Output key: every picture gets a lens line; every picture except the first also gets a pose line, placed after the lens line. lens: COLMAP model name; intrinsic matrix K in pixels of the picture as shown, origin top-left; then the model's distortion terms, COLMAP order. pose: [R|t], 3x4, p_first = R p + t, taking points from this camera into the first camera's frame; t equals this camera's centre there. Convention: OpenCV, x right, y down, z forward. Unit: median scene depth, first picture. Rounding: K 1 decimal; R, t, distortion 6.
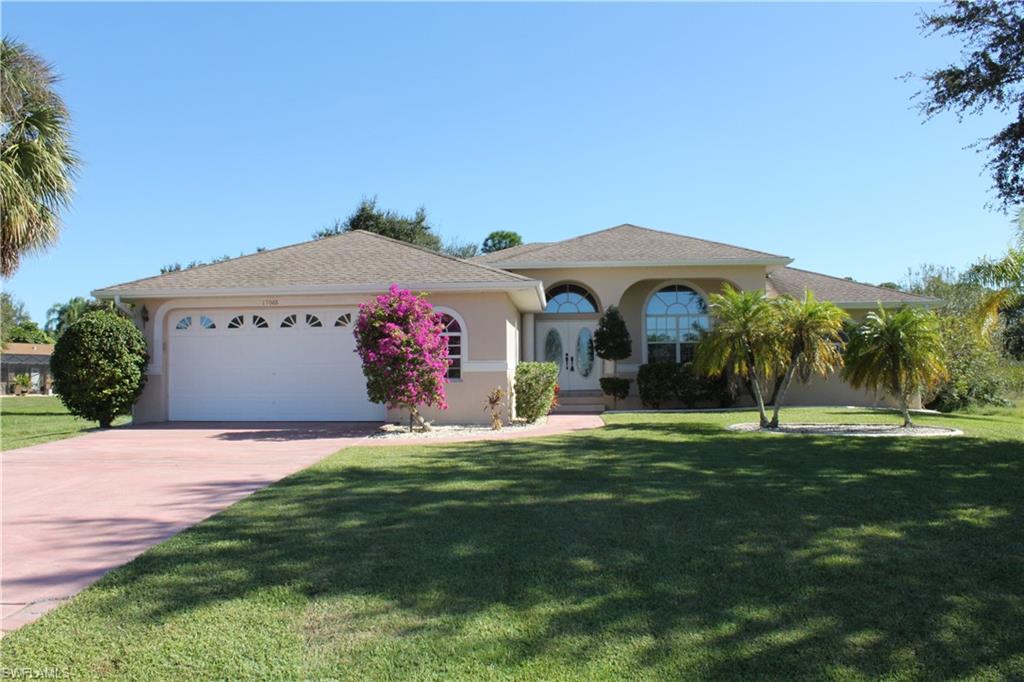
lens RADIAL K [[857.9, 0, 514.3], [0, 857.9, 341.1], [0, 0, 1]] dist [-0.130950, 0.056036]
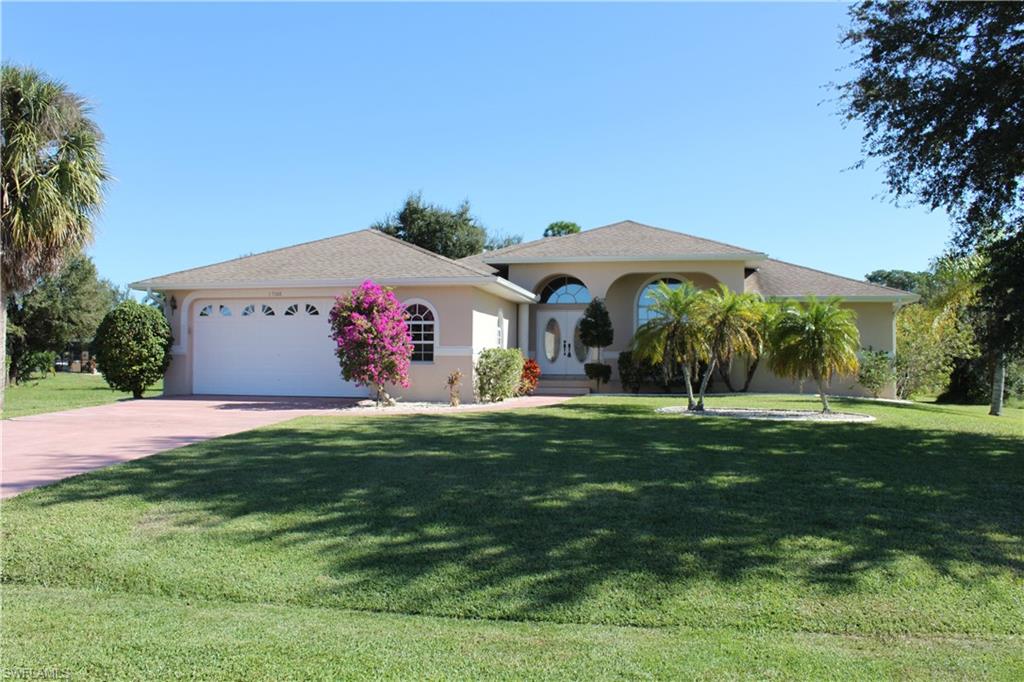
lens RADIAL K [[859.6, 0, 506.6], [0, 859.6, 344.8], [0, 0, 1]] dist [-0.175690, 0.138334]
pose [[0.992690, 0.013901, -0.119886, 0.174020], [-0.011446, 0.999711, 0.021143, -0.004022], [0.120145, -0.019616, 0.992563, -0.122491]]
